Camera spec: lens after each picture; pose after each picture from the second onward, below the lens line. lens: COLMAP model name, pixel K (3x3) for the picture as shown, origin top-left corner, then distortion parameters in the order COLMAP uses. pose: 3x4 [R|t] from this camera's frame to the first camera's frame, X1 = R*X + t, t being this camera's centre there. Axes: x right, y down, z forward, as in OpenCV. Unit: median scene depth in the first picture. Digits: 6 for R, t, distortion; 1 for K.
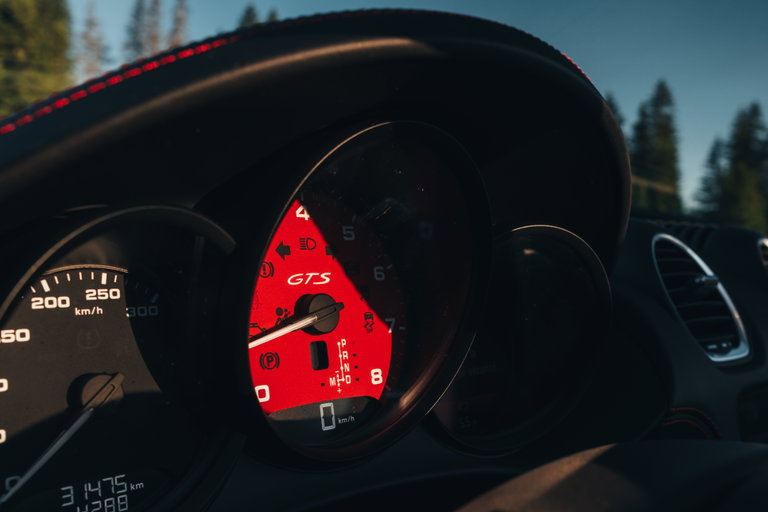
lens RADIAL K [[750.9, 0, 388.0], [0, 750.9, 259.6], [0, 0, 1]] dist [-0.061473, 0.184866]
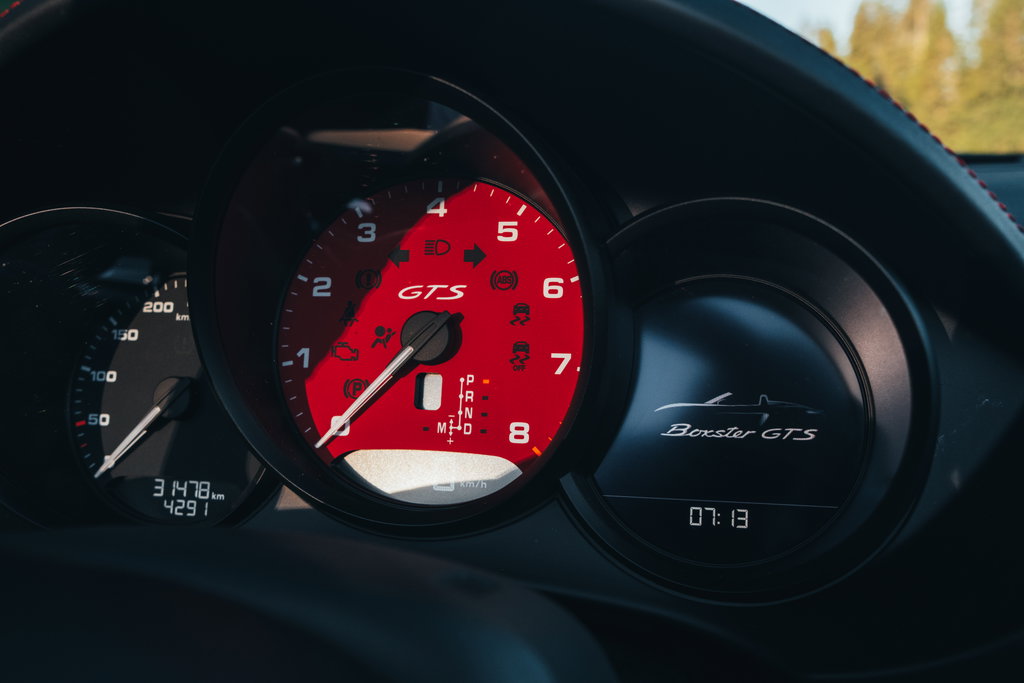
lens RADIAL K [[1001.2, 0, 517.4], [0, 1001.2, 346.3], [0, 0, 1]] dist [-0.061473, 0.184866]
pose [[0.543345, 0.038668, -0.838618, 0.807625], [-0.014289, 0.999220, 0.036815, 0.041857], [0.839388, -0.008020, 0.543474, 0.511719]]
